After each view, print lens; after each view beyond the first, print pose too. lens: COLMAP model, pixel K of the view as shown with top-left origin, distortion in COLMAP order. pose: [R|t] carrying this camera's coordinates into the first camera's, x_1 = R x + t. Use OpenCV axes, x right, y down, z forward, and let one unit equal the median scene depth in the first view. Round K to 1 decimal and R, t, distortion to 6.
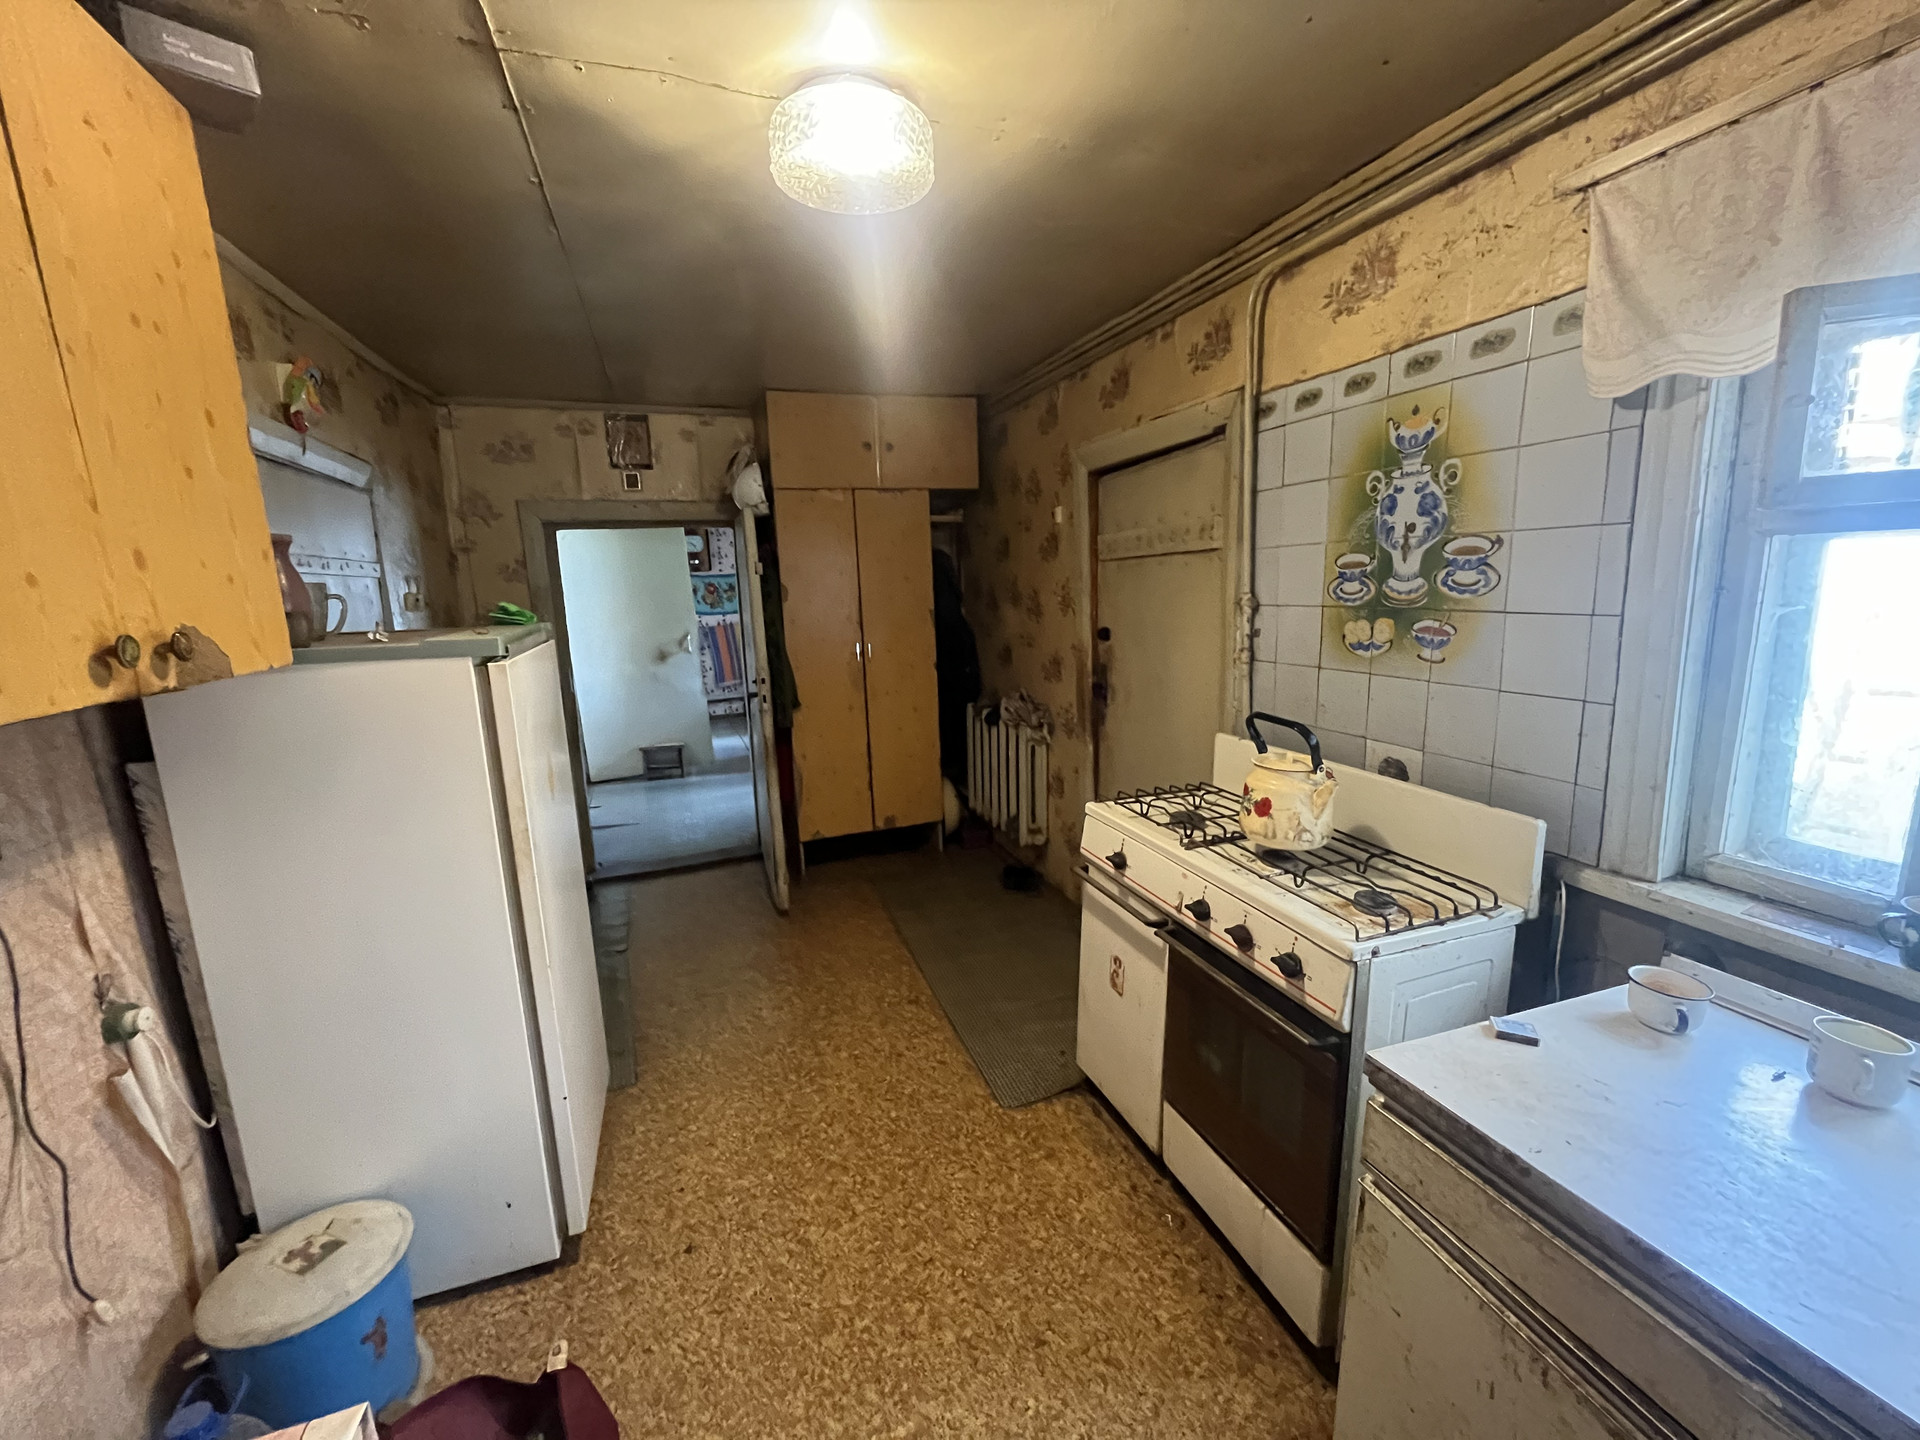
lens RADIAL K [[772.1, 0, 956.6], [0, 772.1, 721.4], [0, 0, 1]] dist [-0.006458, 0.000961]
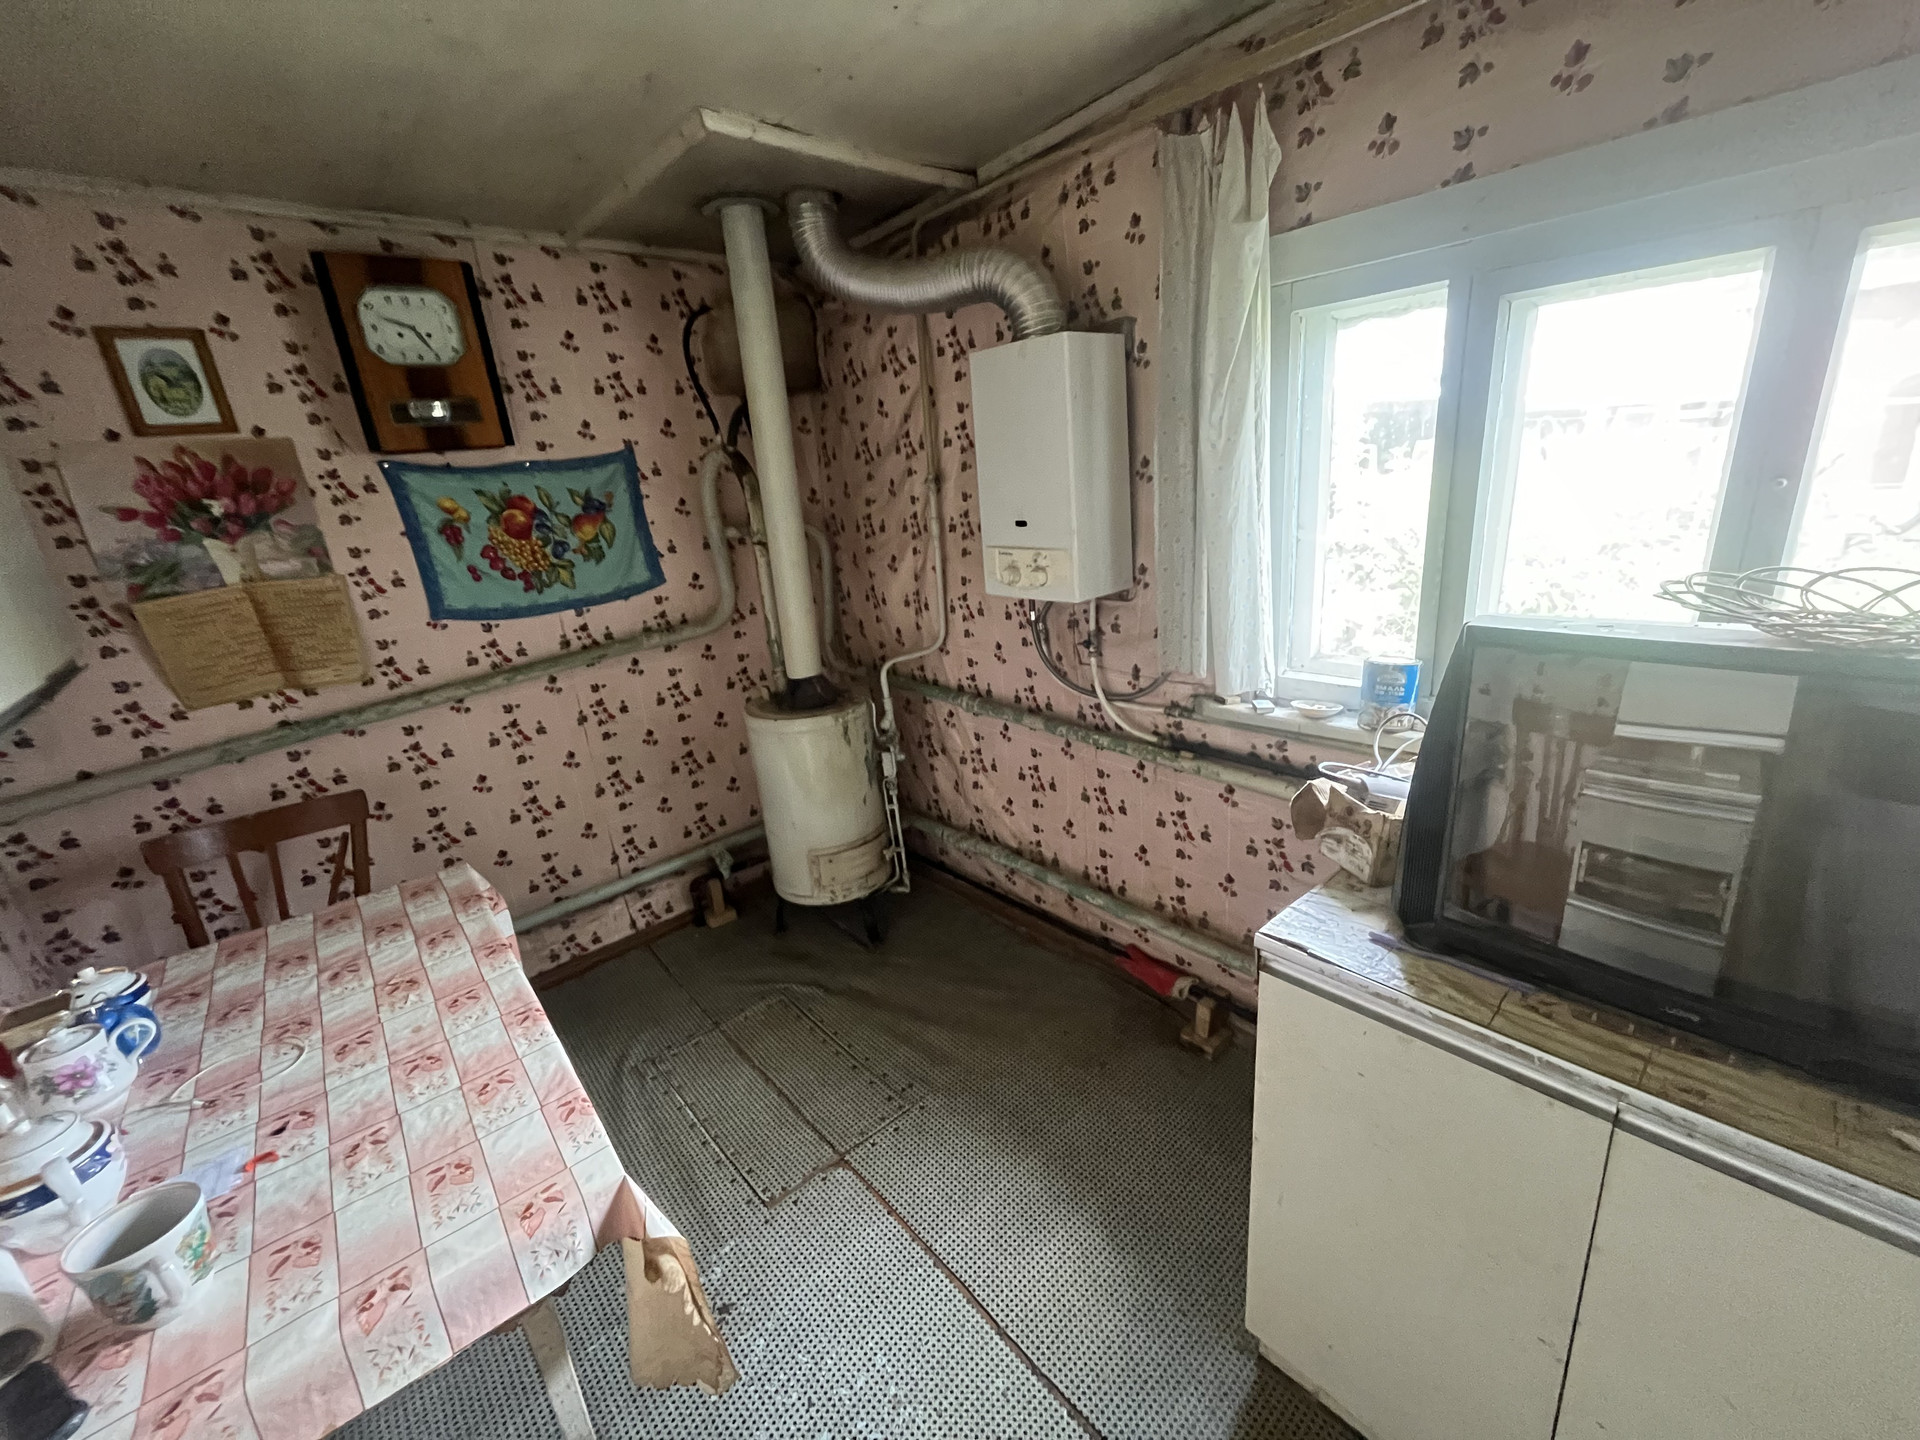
lens RADIAL K [[772.1, 0, 970.7], [0, 772.1, 716.2], [0, 0, 1]] dist [-0.006458, 0.000961]
pose [[0.927785, -0.154692, 0.339538, -0.432523], [0.116832, 0.984689, 0.129378, -0.190315], [-0.354353, -0.080366, 0.931652, 1.093026]]
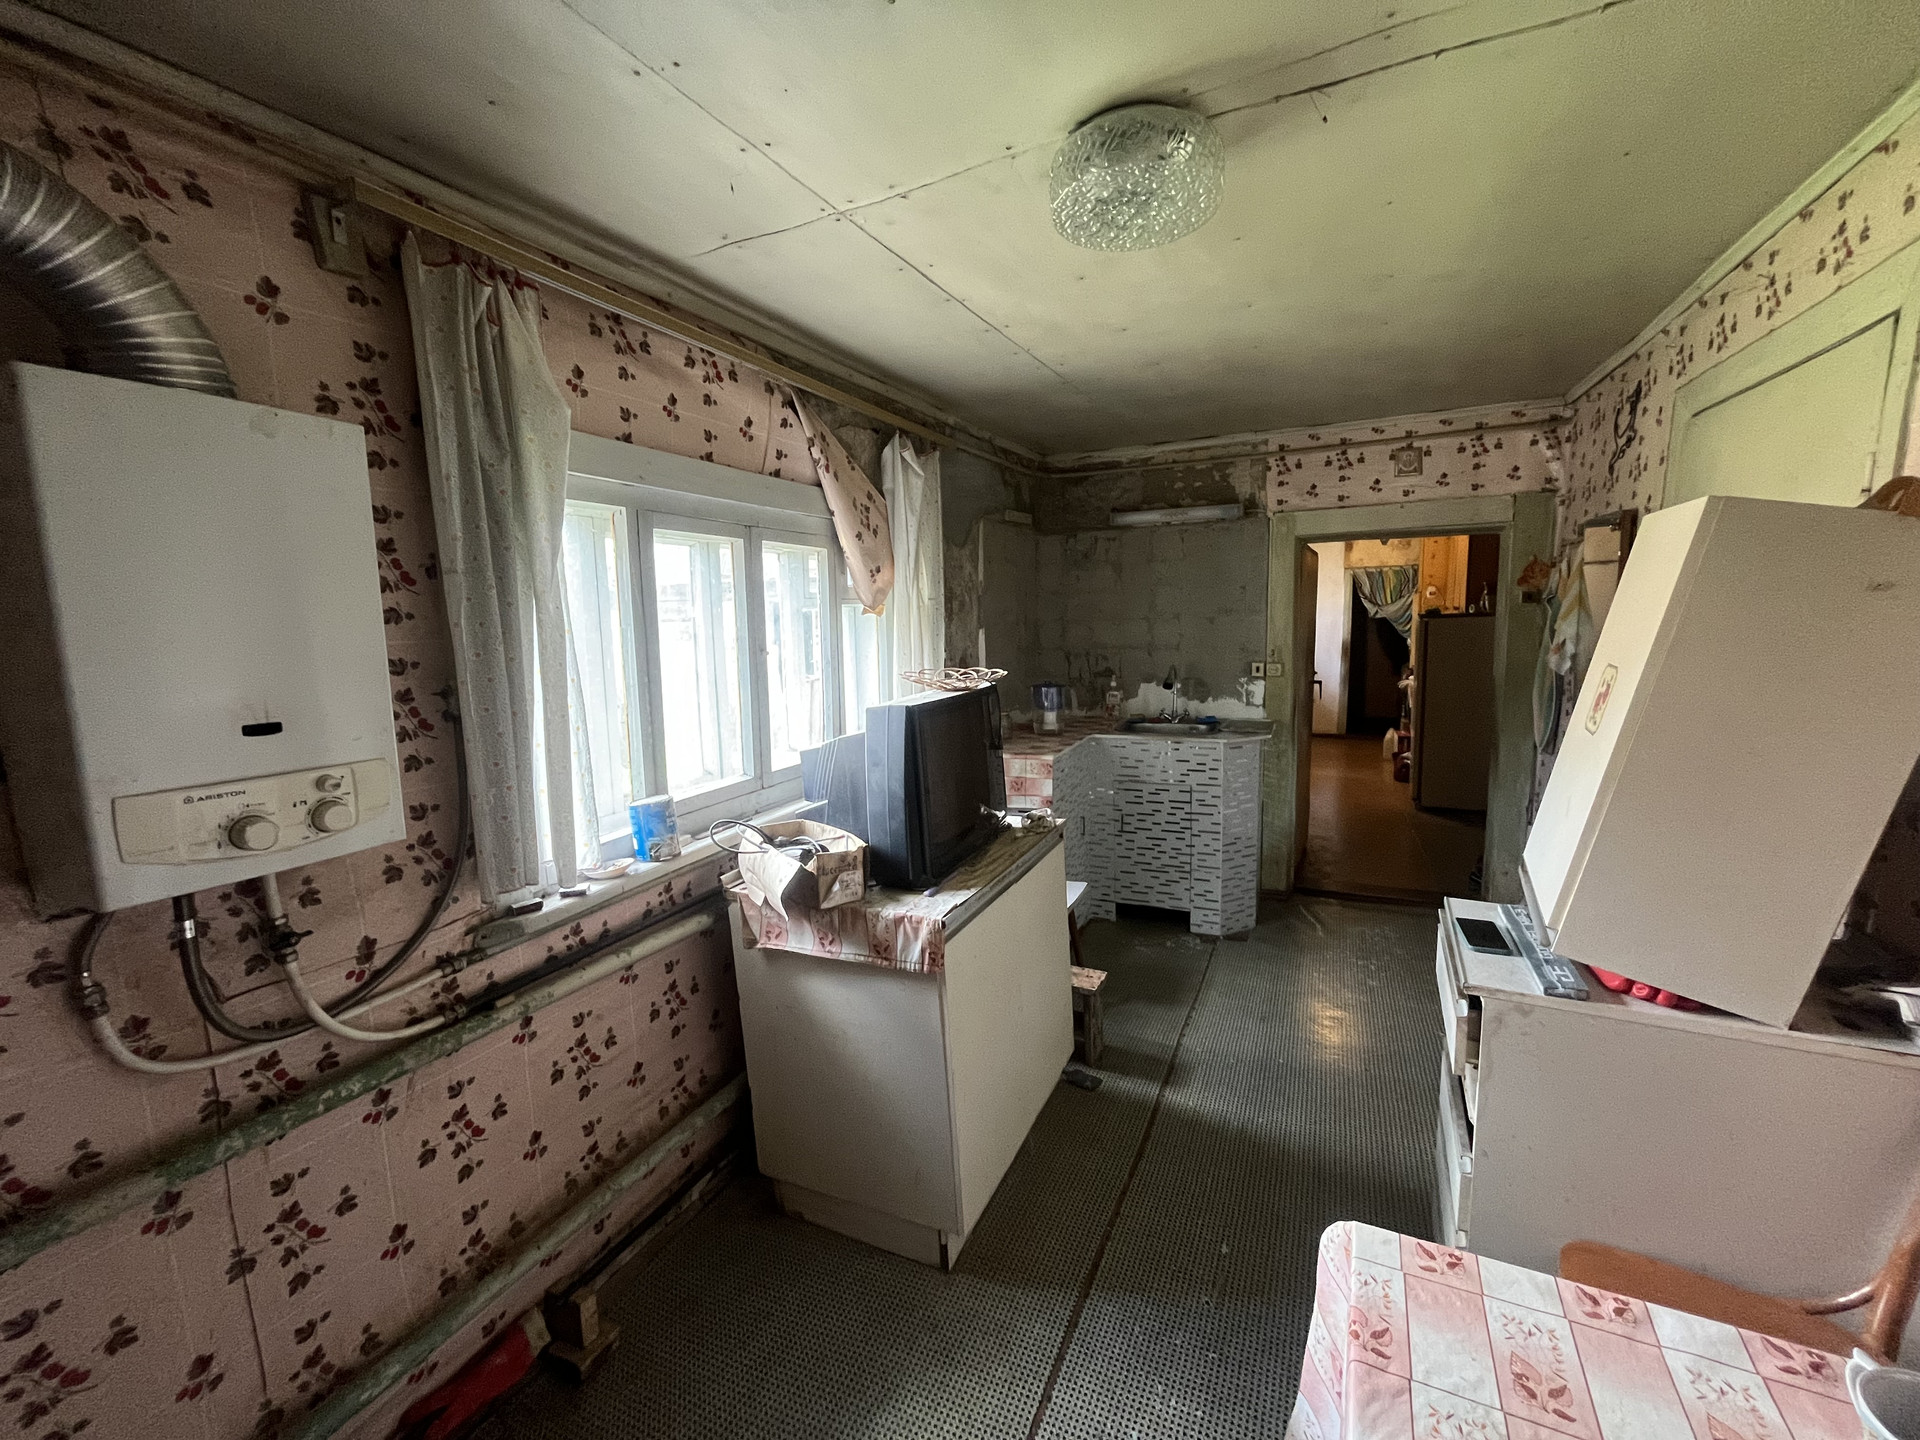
lens RADIAL K [[772.1, 0, 967.0], [0, 772.1, 714.0], [0, 0, 1]] dist [-0.006458, 0.000961]
pose [[-0.697501, -0.040627, 0.715431, -0.615373], [0.176549, 0.957873, 0.226519, -0.298292], [-0.694495, 0.284306, -0.660944, 1.760607]]
